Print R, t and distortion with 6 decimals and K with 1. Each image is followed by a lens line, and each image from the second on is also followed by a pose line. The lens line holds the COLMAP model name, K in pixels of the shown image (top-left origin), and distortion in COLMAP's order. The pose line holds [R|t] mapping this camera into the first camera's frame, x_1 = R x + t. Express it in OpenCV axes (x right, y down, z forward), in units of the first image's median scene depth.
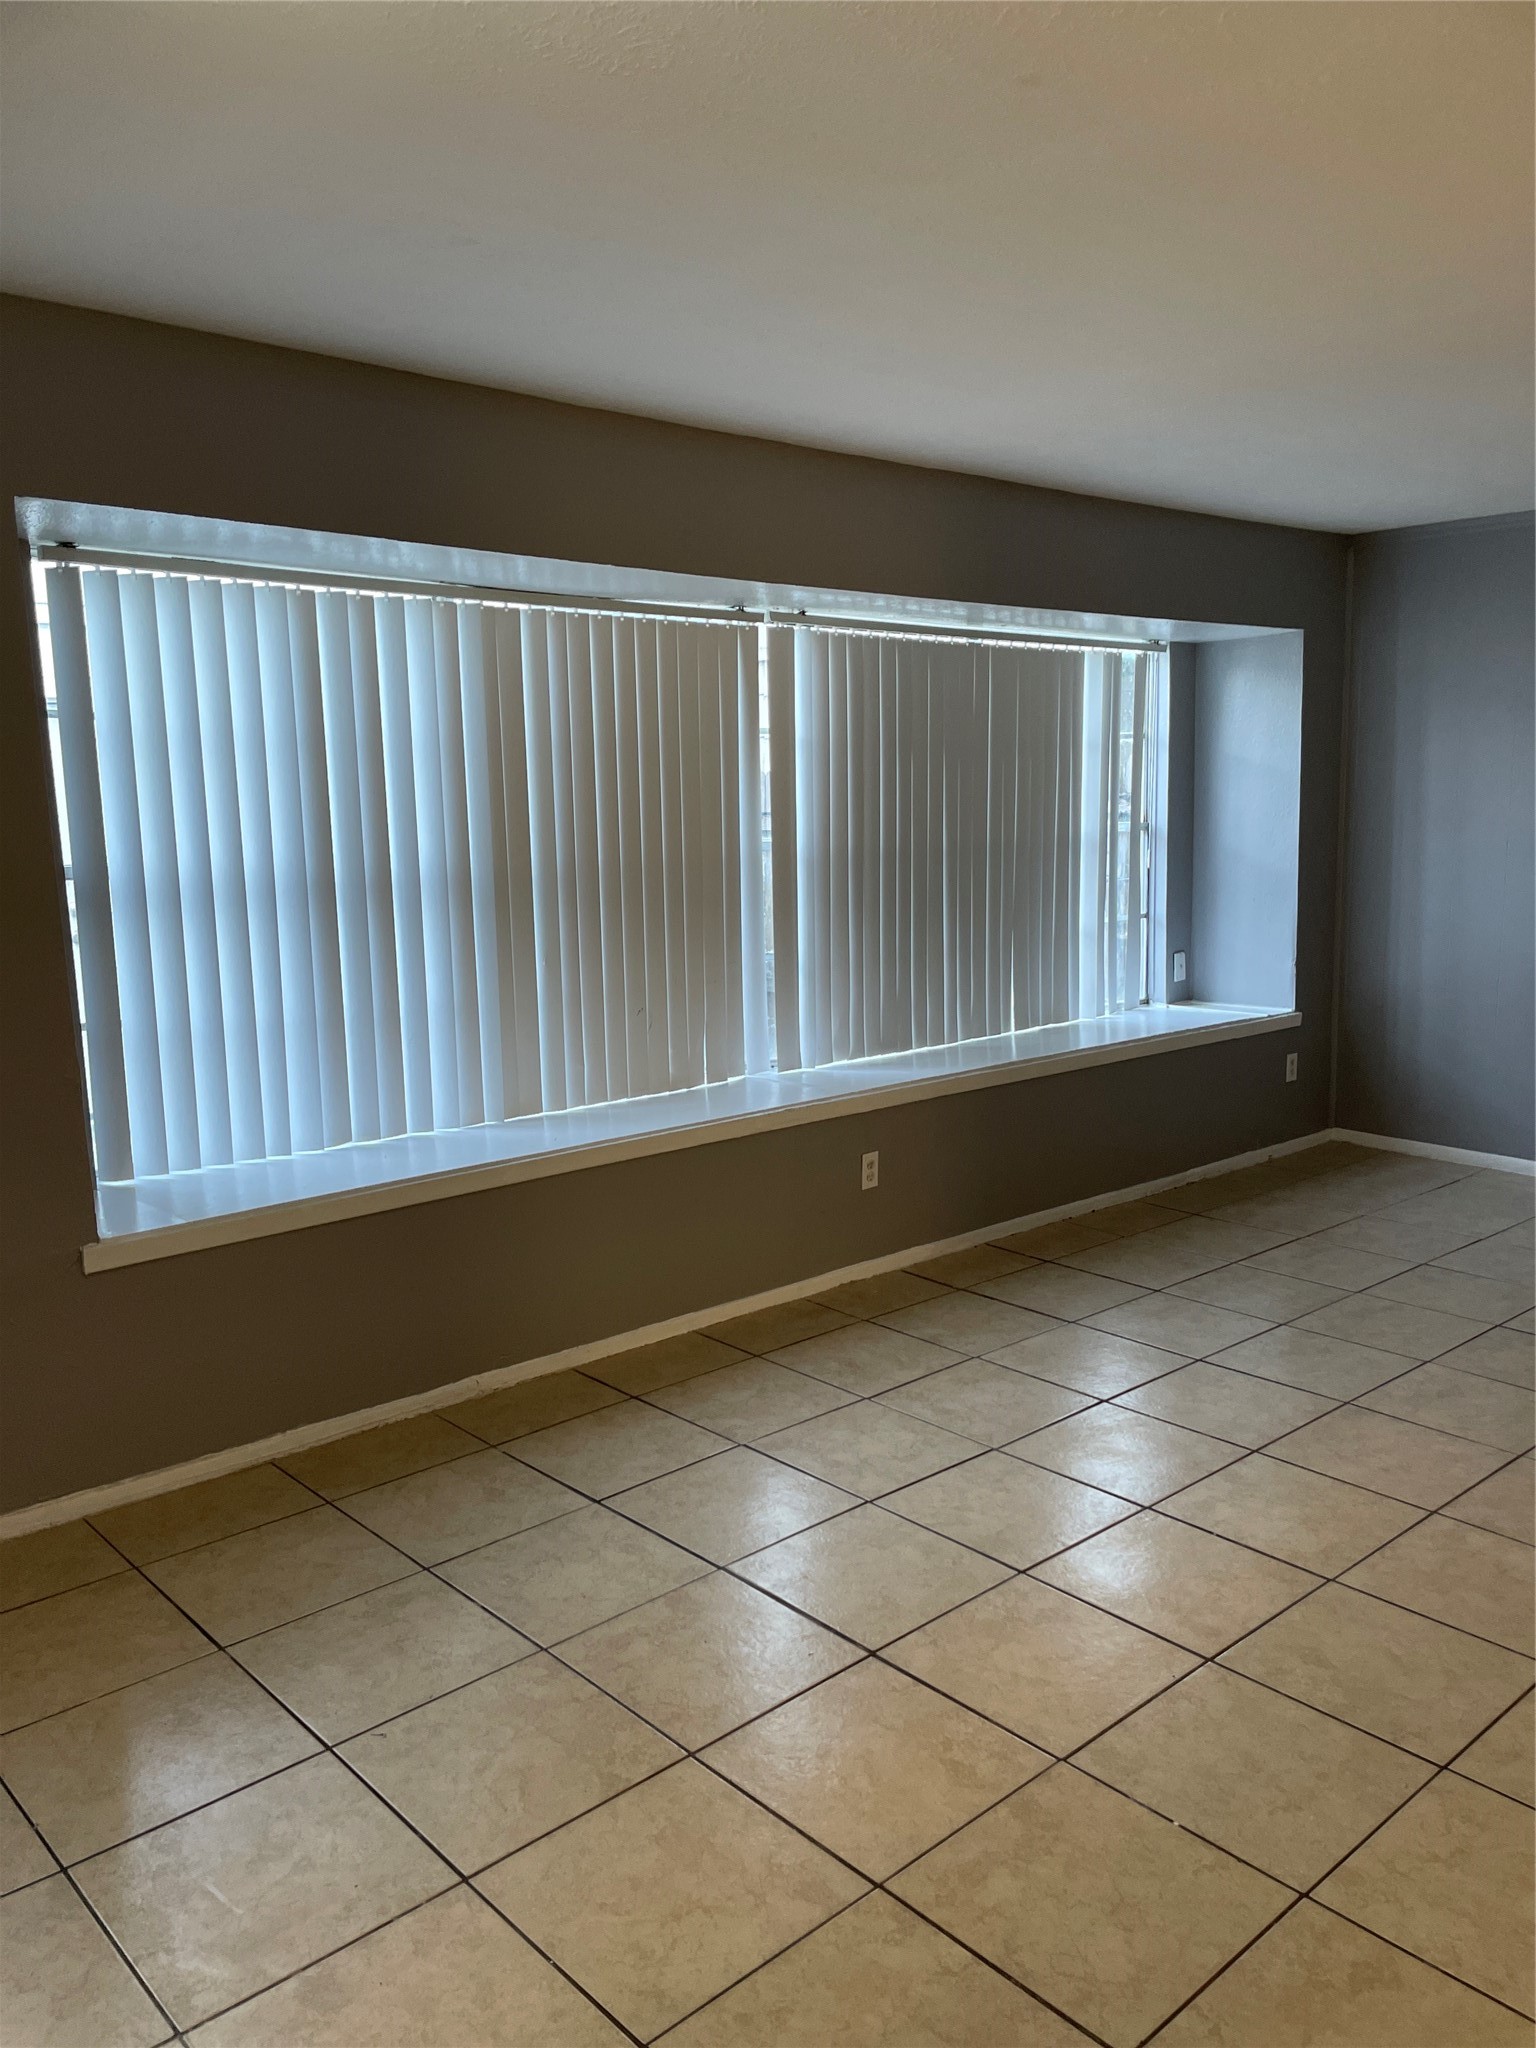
lens RADIAL K [[1564.1, 0, 761.3], [0, 1564.1, 1035.9], [0, 0, 1]] dist [0.084484, -0.116239]
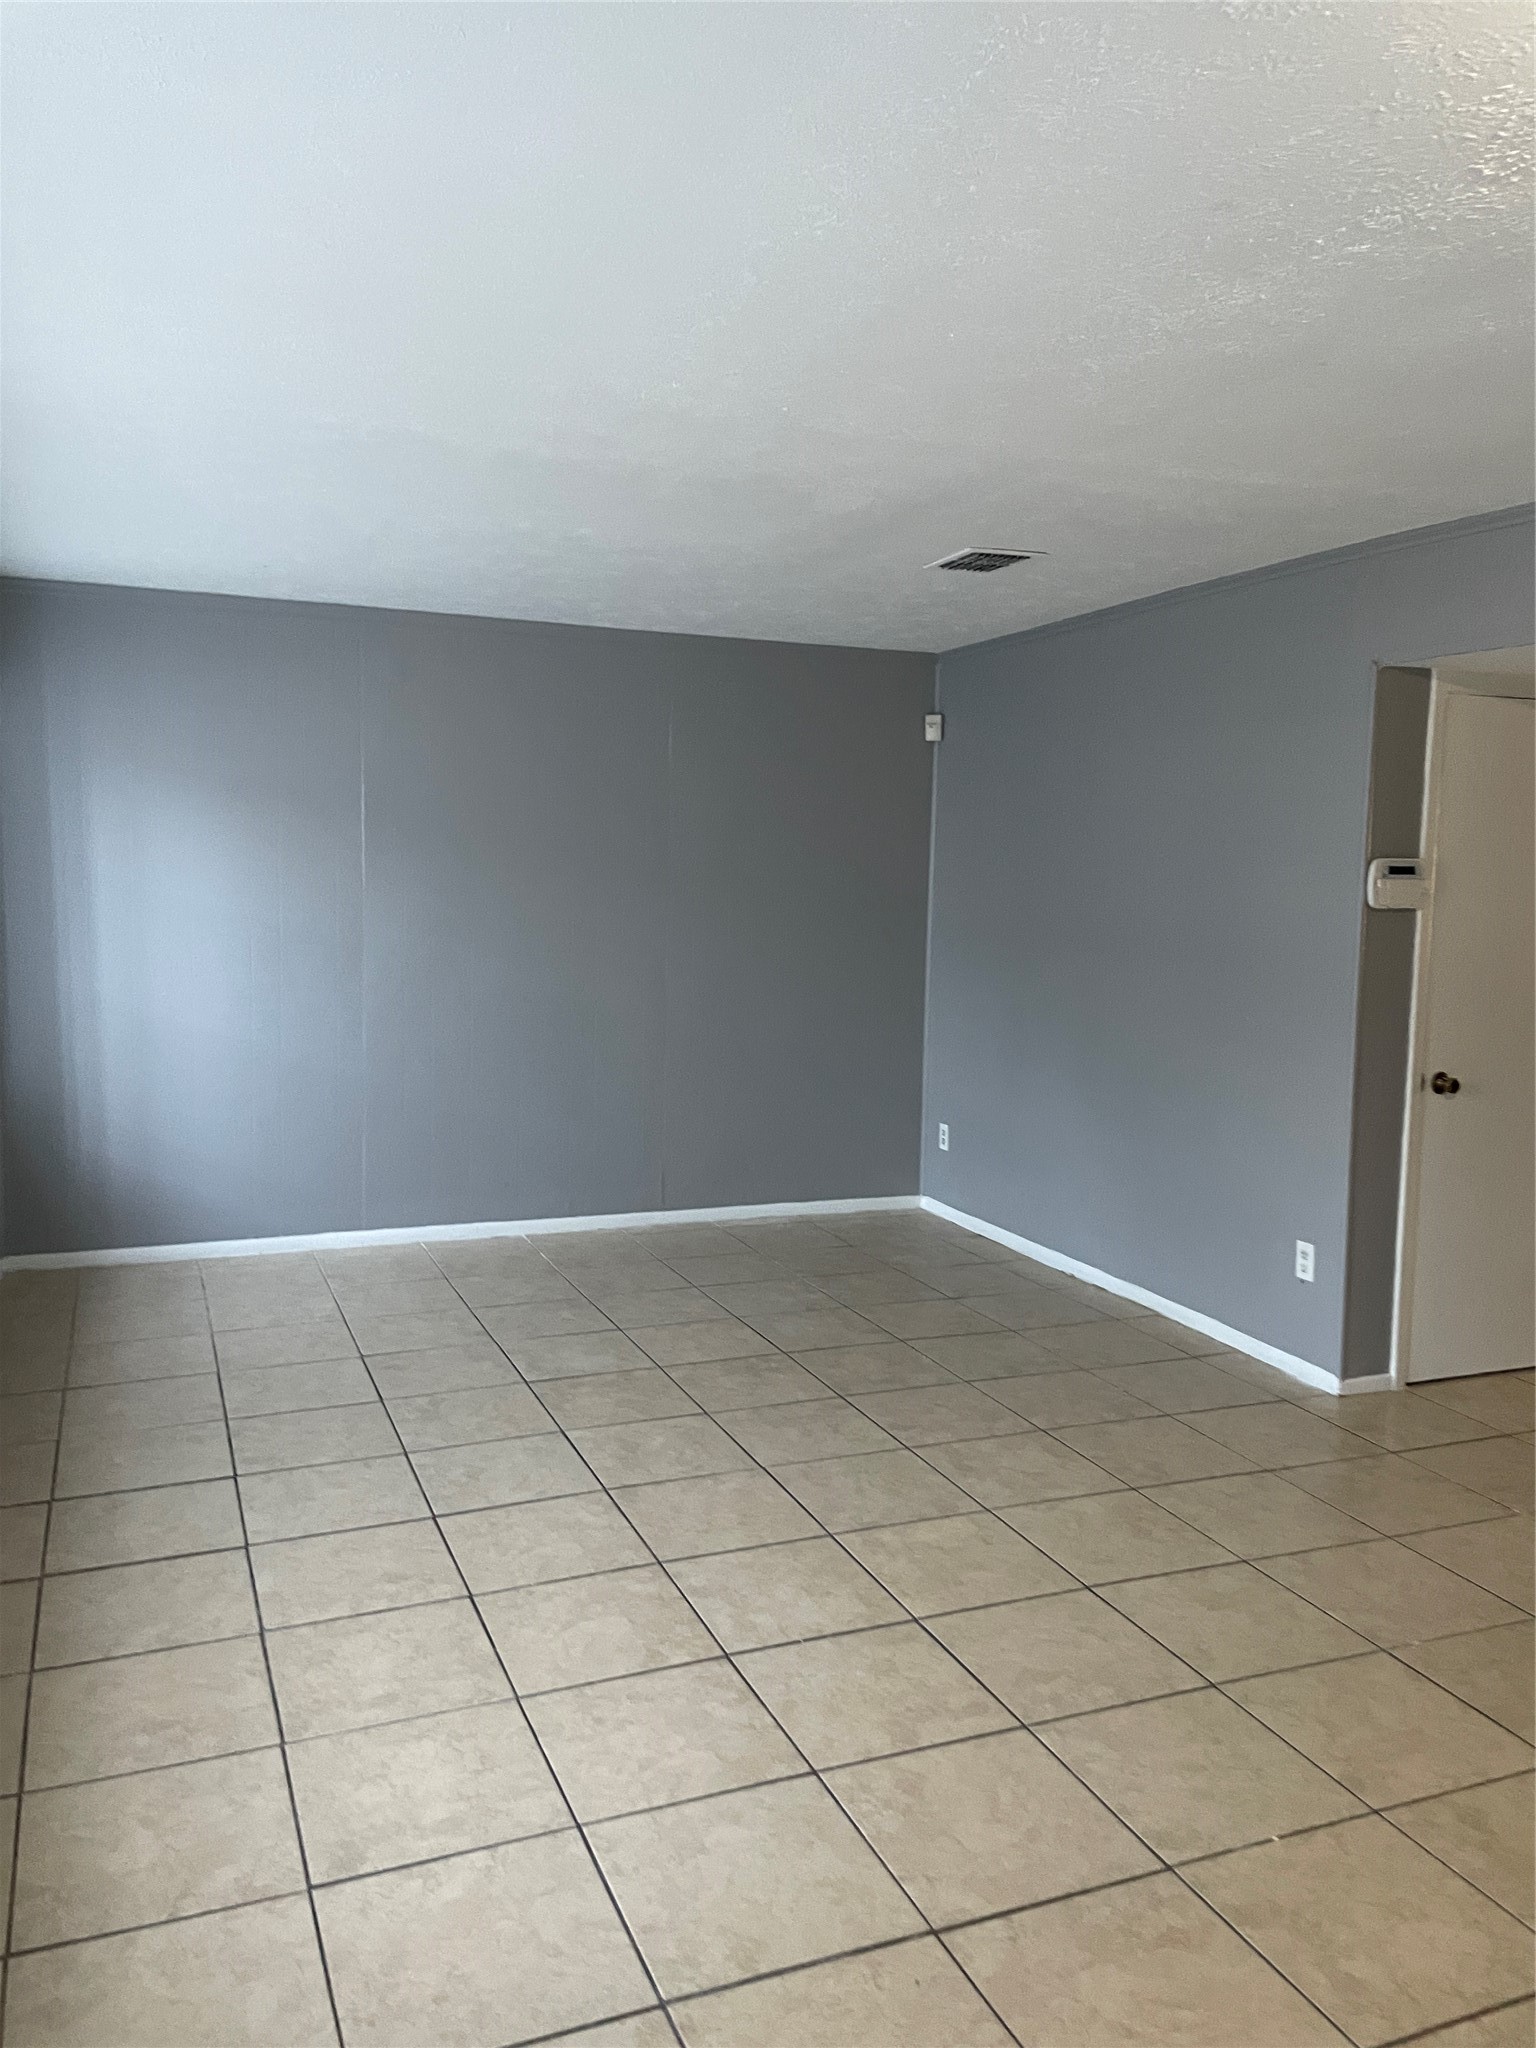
lens RADIAL K [[1564.1, 0, 775.3], [0, 1564.1, 1016.4], [0, 0, 1]] dist [0.084484, -0.116239]
pose [[0.328944, -0.074993, 0.941367, -0.580952], [0.124954, 0.991533, 0.035326, -0.094959], [-0.936046, 0.106007, 0.335530, 0.639039]]
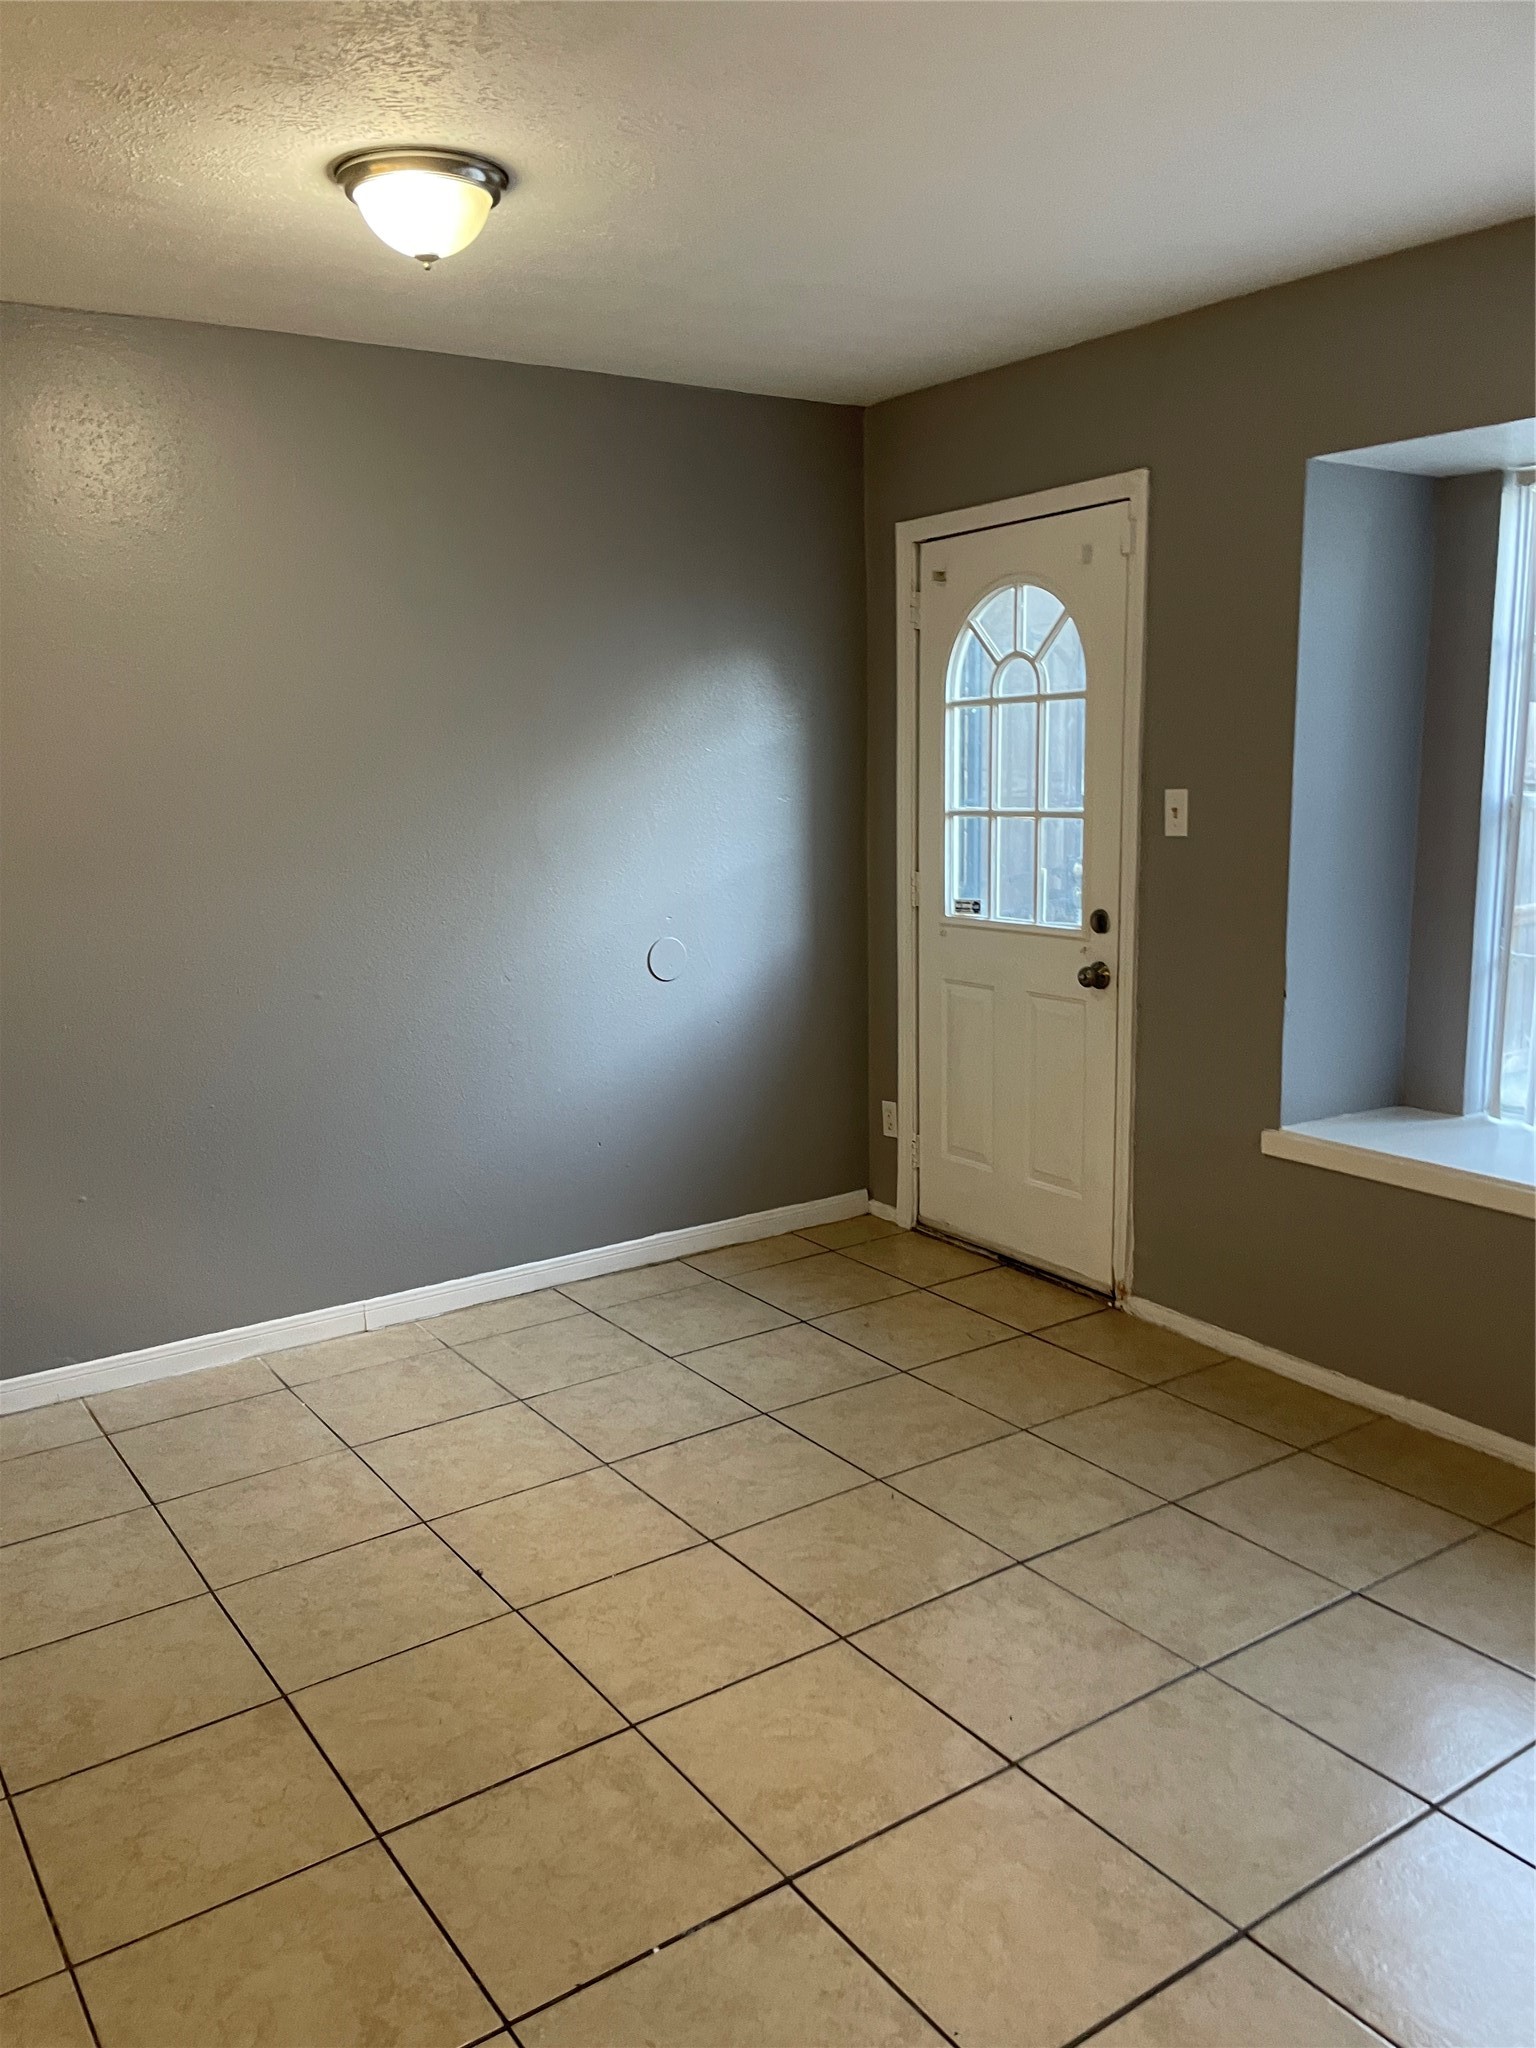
lens RADIAL K [[1564.1, 0, 750.8], [0, 1564.1, 1017.5], [0, 0, 1]] dist [0.084484, -0.116239]
pose [[-0.139321, 0.180469, -0.973663, 0.707190], [-0.136565, 0.970356, 0.199397, -0.118465], [0.980785, 0.160748, -0.110546, 0.756717]]
